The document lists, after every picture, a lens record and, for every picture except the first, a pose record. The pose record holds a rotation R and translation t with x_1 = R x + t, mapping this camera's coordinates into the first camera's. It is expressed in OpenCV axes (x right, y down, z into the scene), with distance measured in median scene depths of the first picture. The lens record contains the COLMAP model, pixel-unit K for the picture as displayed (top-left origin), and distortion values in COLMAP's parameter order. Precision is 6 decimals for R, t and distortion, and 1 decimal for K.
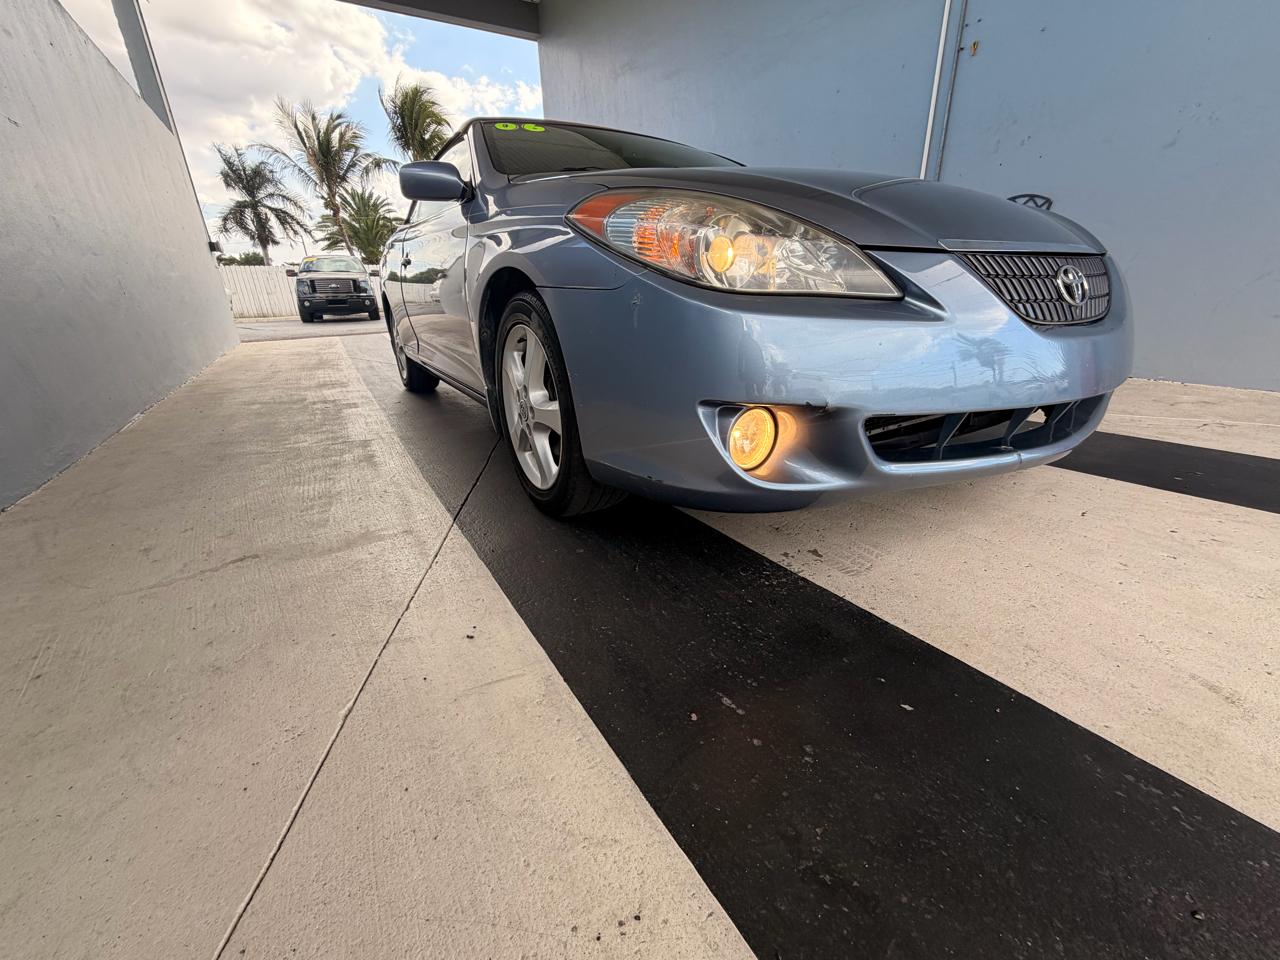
lens RADIAL K [[509.2, 0, 636.4], [0, 509.2, 479.7], [0, 0, 1]] dist [-0.000337, -0.000024]
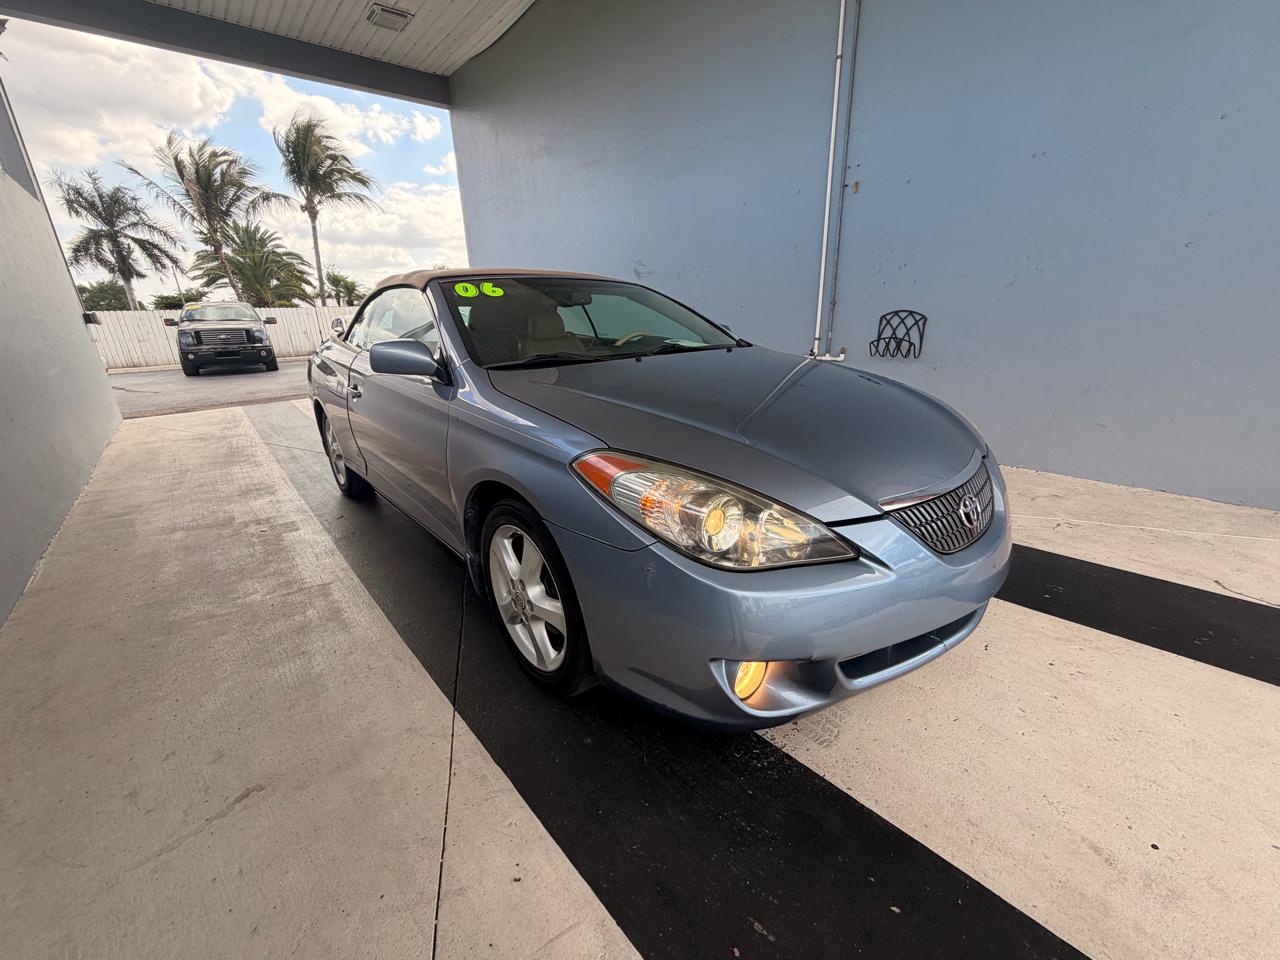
lens RADIAL K [[509.2, 0, 636.6], [0, 509.2, 480.5], [0, 0, 1]] dist [0.000012, 0.000098]
pose [[0.986253, -0.054613, 0.155956, -0.062626], [0.062203, 0.997084, -0.044205, -0.154467], [-0.153087, 0.053299, 0.986774, -0.054352]]
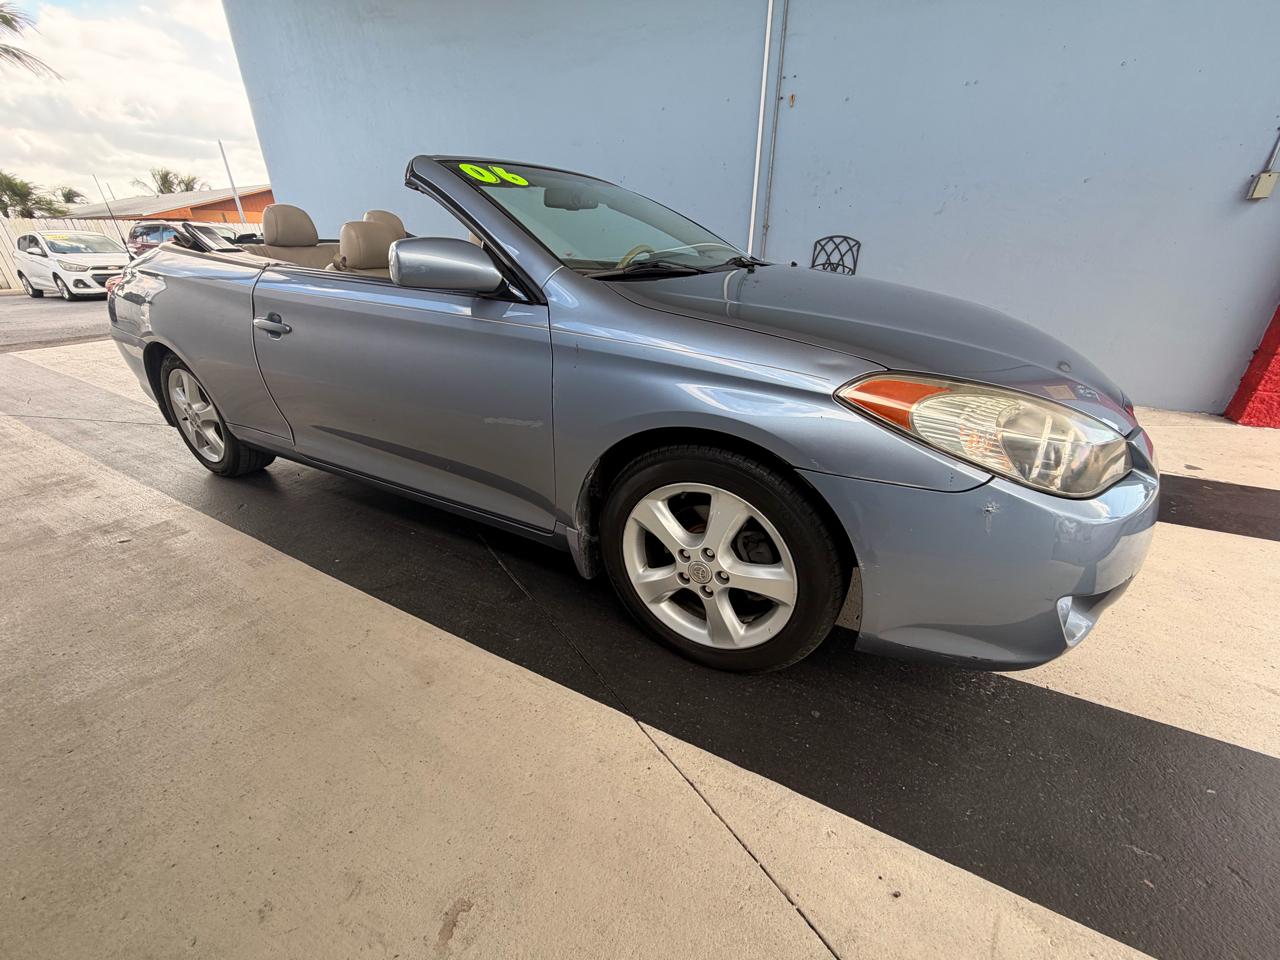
lens RADIAL K [[511.7, 0, 637.8], [0, 511.7, 480.1], [0, 0, 1]] dist [-0.000542, 0.000708]
pose [[0.874468, -0.182781, 0.449329, -0.322375], [0.153236, 0.982950, 0.101629, -0.188869], [-0.460243, -0.020018, 0.887567, 0.129777]]
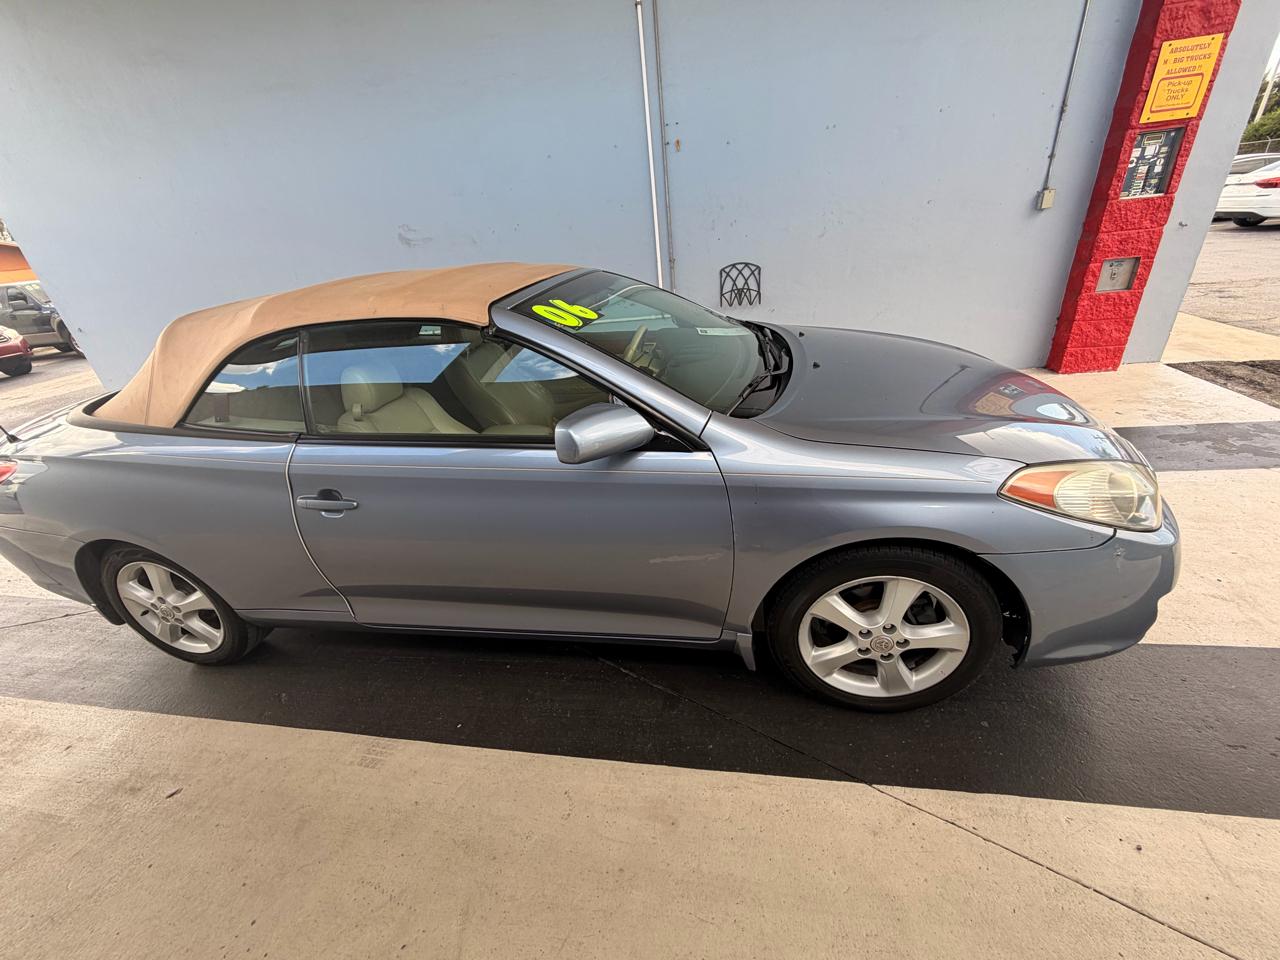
lens RADIAL K [[511.7, 0, 637.8], [0, 511.7, 480.1], [0, 0, 1]] dist [-0.000542, 0.000708]
pose [[0.662582, -0.376323, 0.647585, -0.517759], [0.346740, 0.920499, 0.180148, -0.378744], [-0.663895, 0.105181, 0.740392, 0.250448]]
